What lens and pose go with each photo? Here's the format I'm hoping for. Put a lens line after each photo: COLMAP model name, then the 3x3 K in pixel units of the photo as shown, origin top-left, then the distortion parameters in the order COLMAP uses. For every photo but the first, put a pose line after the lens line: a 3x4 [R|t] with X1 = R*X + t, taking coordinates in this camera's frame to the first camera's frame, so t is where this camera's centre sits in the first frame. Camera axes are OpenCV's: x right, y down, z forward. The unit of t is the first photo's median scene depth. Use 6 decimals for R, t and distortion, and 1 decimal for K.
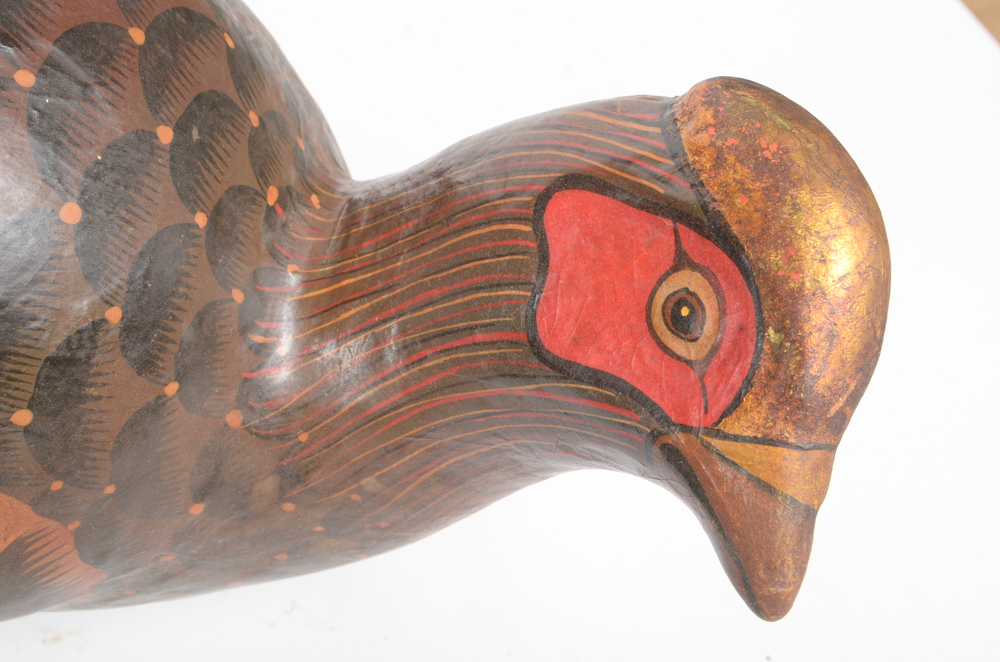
lens RADIAL K [[1458.7, 0, 500.0], [0, 1458.7, 331.0], [0, 0, 1]] dist [0.018273, -0.012761]
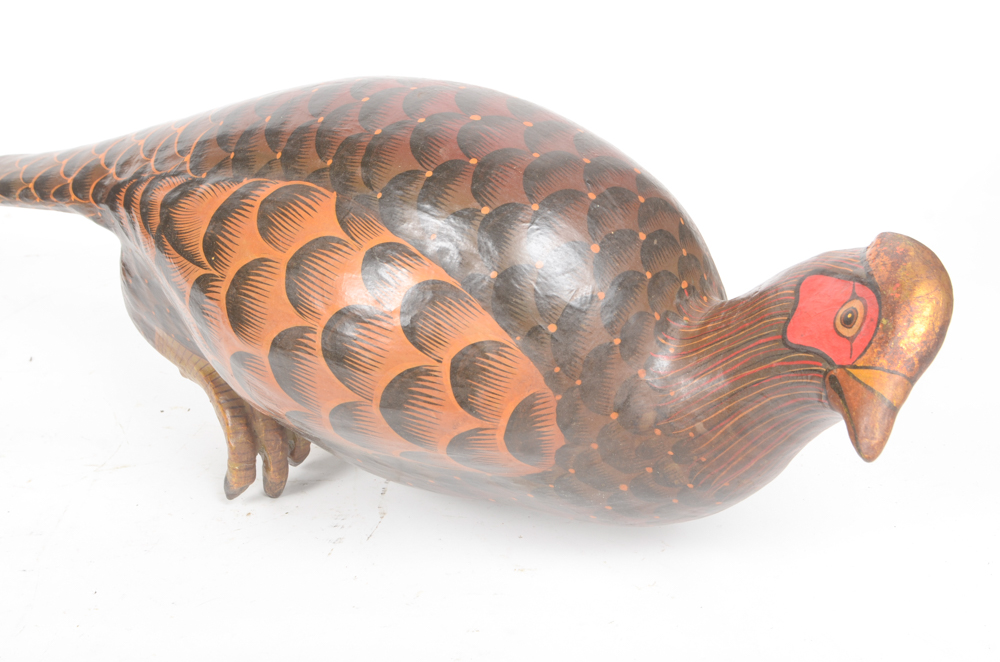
lens RADIAL K [[1458.7, 0, 500.0], [0, 1458.7, 331.0], [0, 0, 1]] dist [0.018273, -0.012761]
pose [[0.914354, 0.125312, -0.385038, 0.476995], [-0.280031, 0.882539, -0.377767, 0.946441], [0.292473, 0.453235, 0.842044, -0.942629]]
